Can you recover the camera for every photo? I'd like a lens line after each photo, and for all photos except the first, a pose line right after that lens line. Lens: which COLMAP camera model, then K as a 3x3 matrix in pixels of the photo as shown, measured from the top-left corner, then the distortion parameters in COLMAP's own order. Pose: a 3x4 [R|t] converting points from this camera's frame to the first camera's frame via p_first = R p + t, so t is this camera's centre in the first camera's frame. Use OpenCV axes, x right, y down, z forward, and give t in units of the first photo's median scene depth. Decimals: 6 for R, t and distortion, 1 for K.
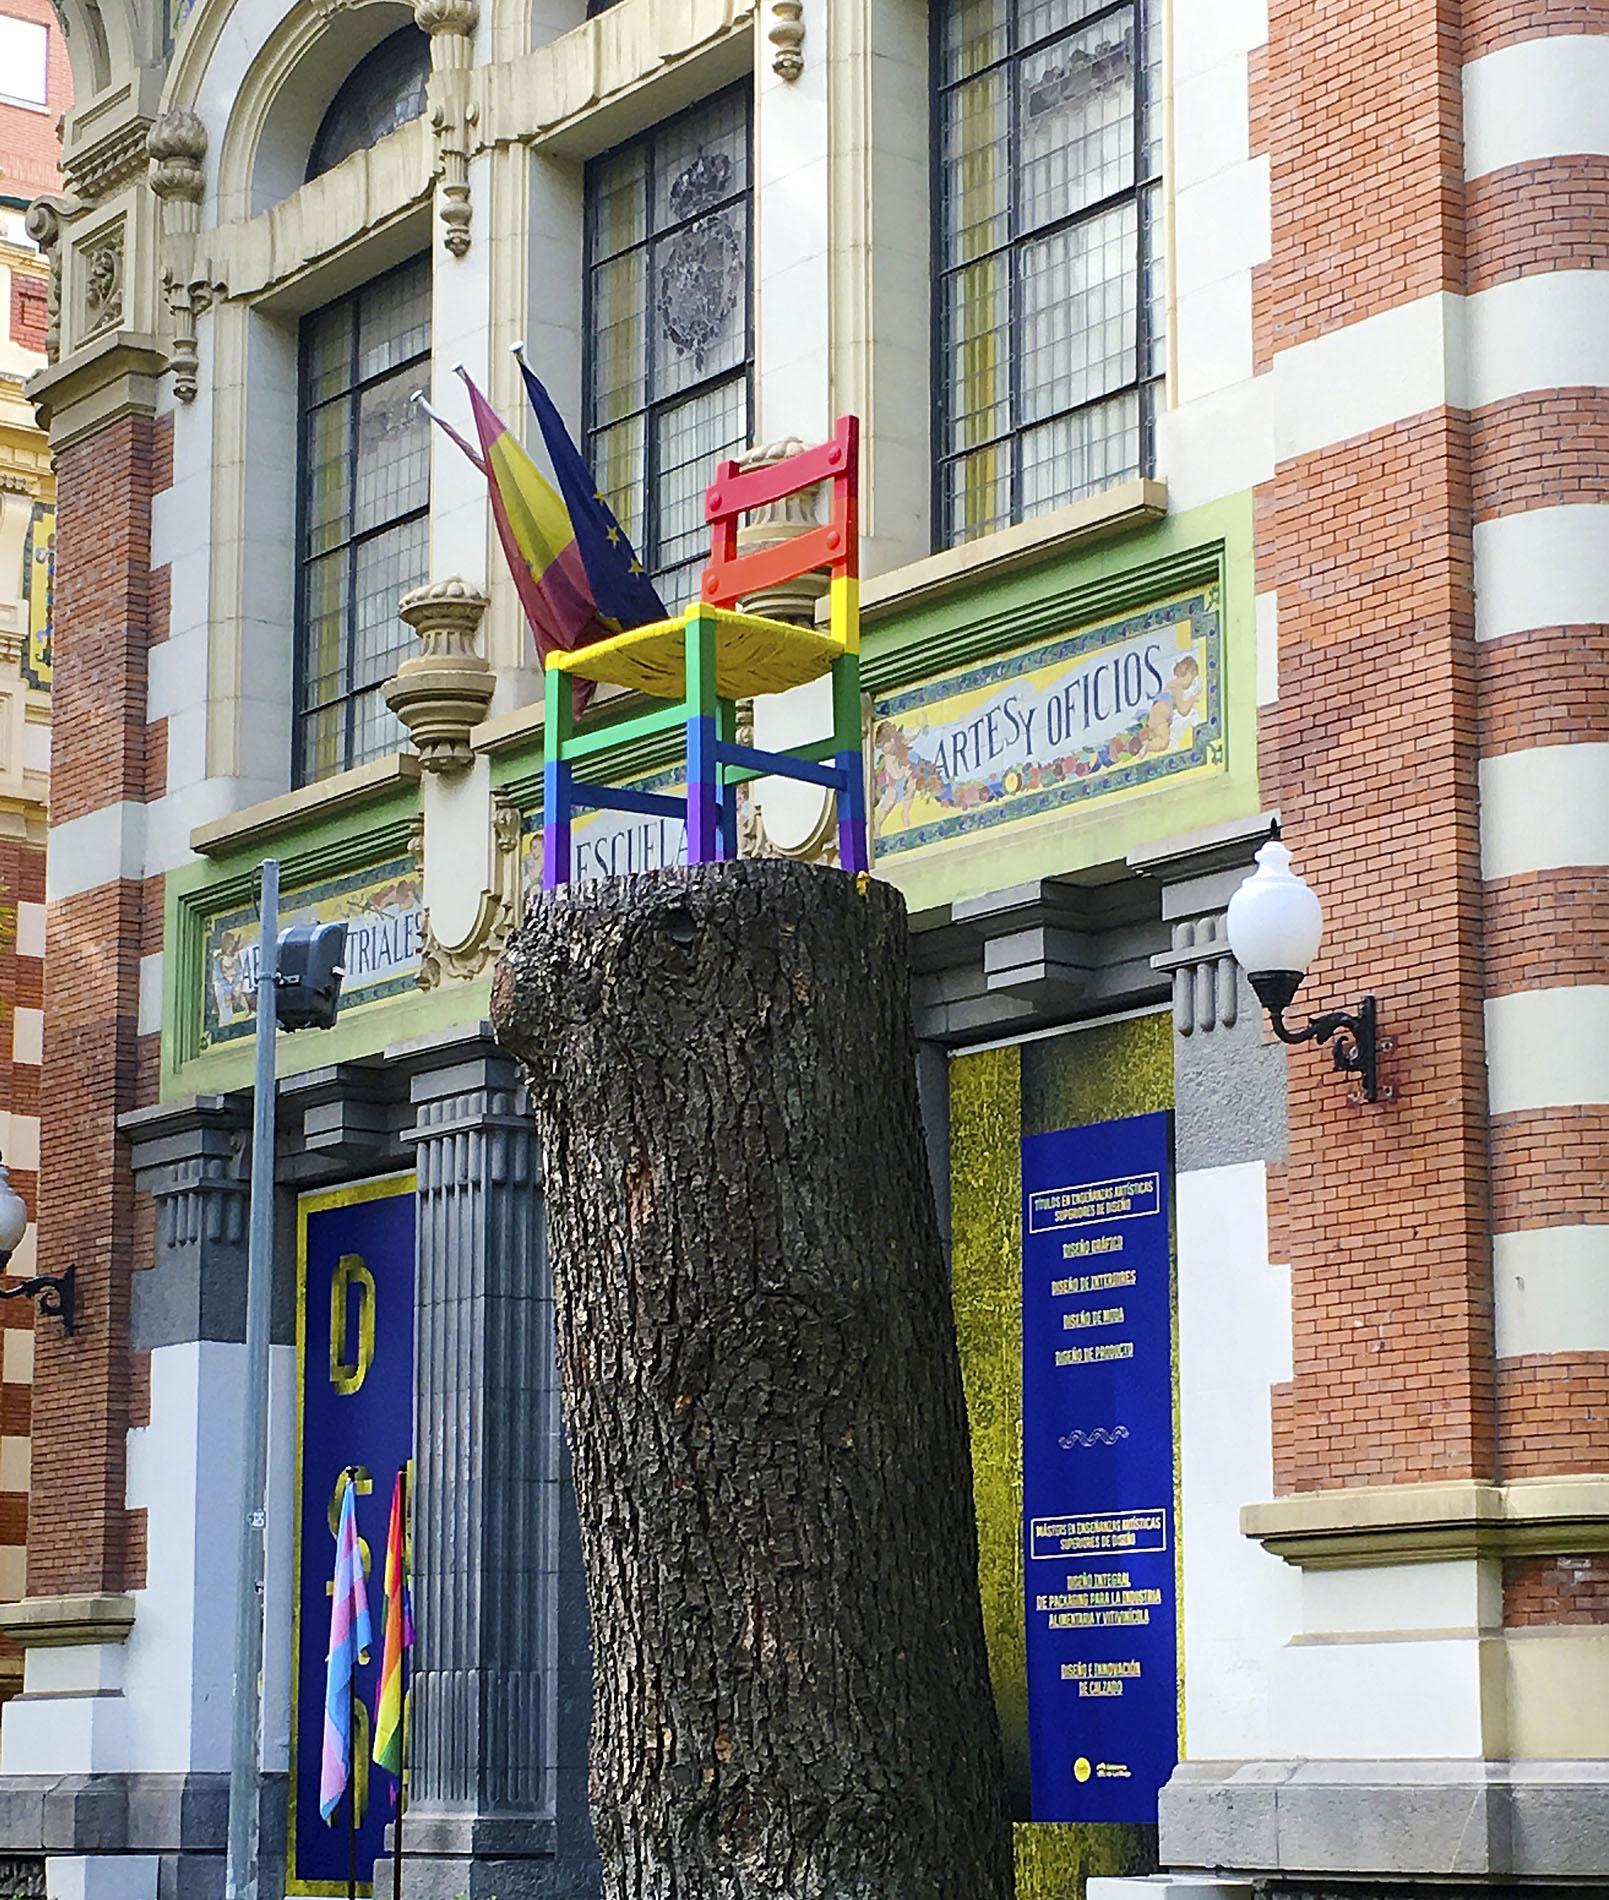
lens RADIAL K [[4406.9, 0, 804.7], [0, 4406.9, 951.1], [0, 0, 1]] dist [0.031655, 0.000000]
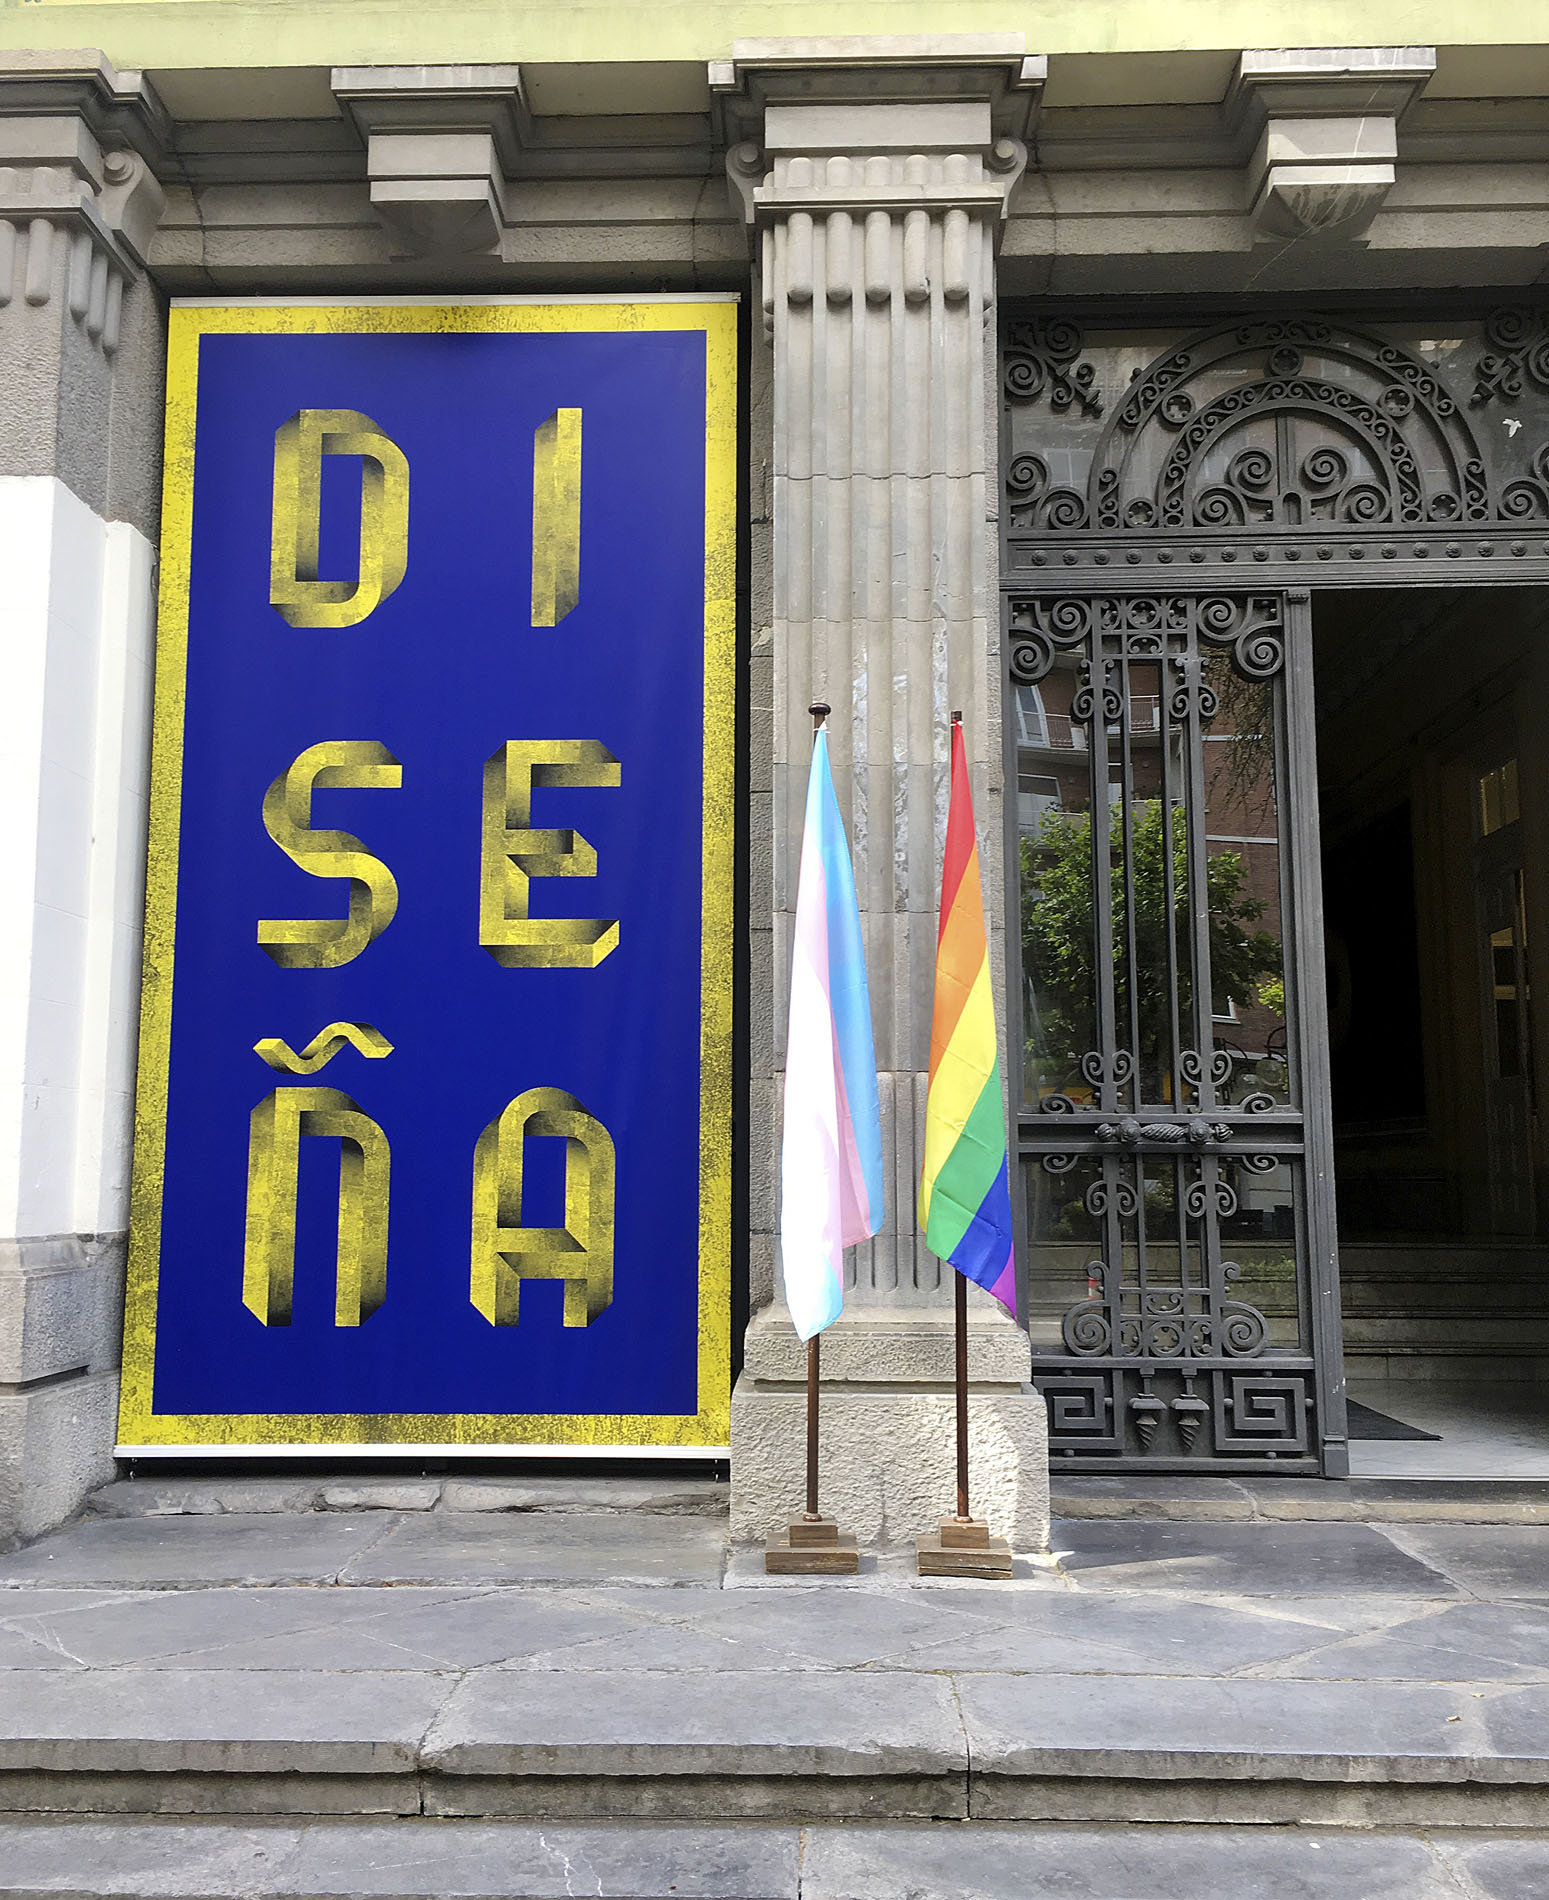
lens RADIAL K [[1761.3, 0, 772.2], [0, 1761.3, 930.4], [0, 0, 1]] dist [0.044780, 0.000000]
pose [[0.619342, 0.114991, 0.776655, -0.254032], [-0.149132, 0.988437, -0.027423, 0.140596], [-0.770828, -0.098840, 0.629329, 0.792616]]
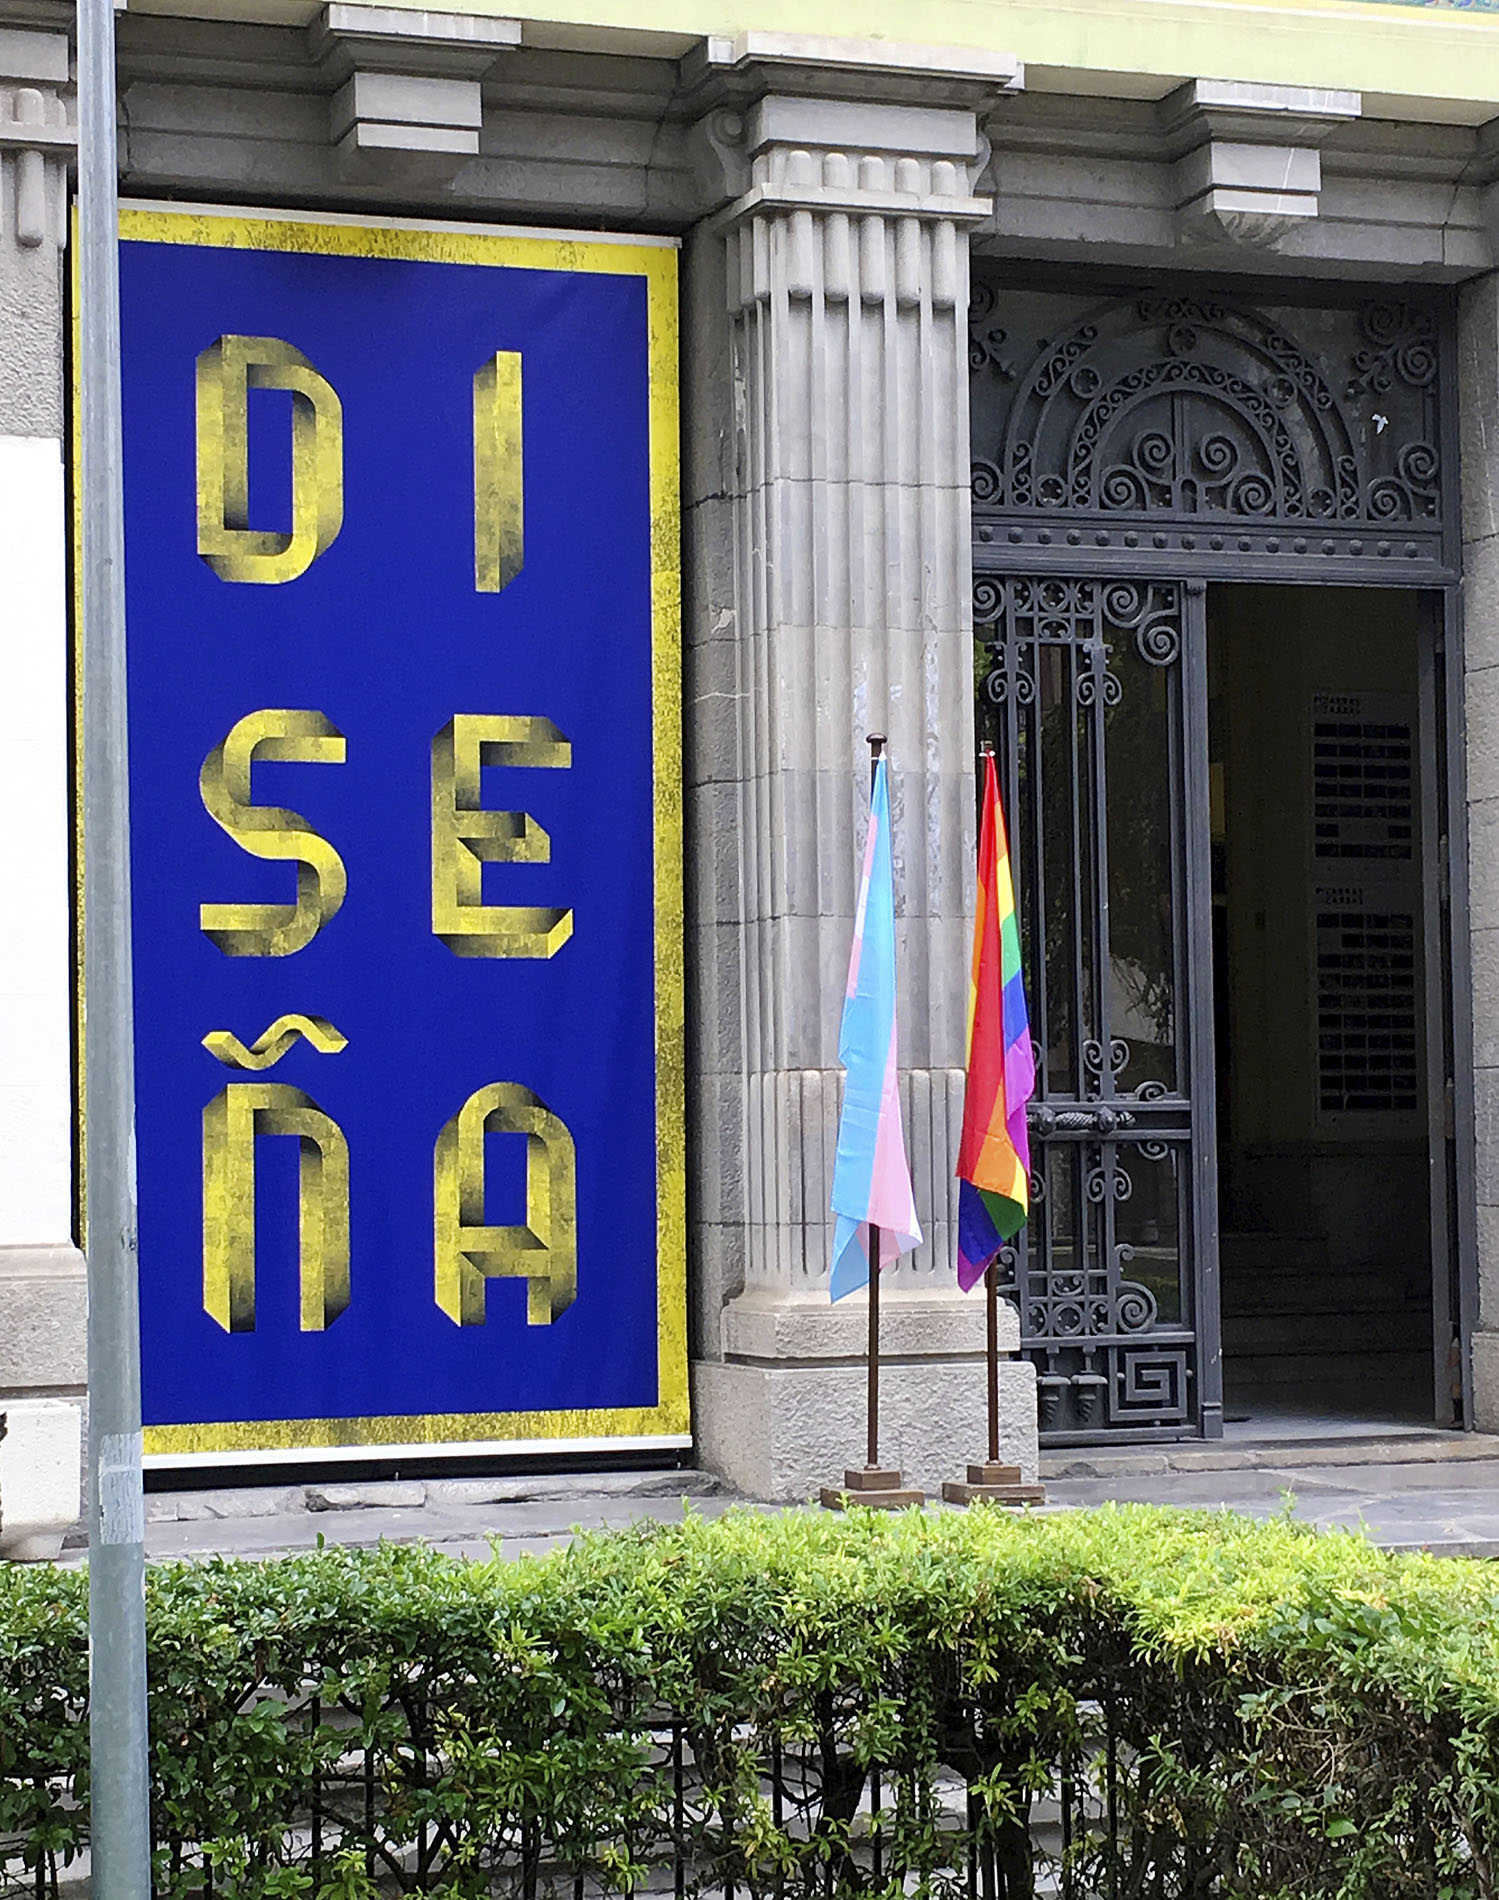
lens RADIAL K [[3628.3, 0, 749.2], [0, 3628.3, 954.8], [0, 0, 1]] dist [0.045150, 0.000000]
pose [[0.296471, 0.053940, 0.953517, -0.531163], [-0.163431, 0.986542, -0.004994, 0.140290], [-0.940954, -0.154354, 0.301297, 0.793747]]
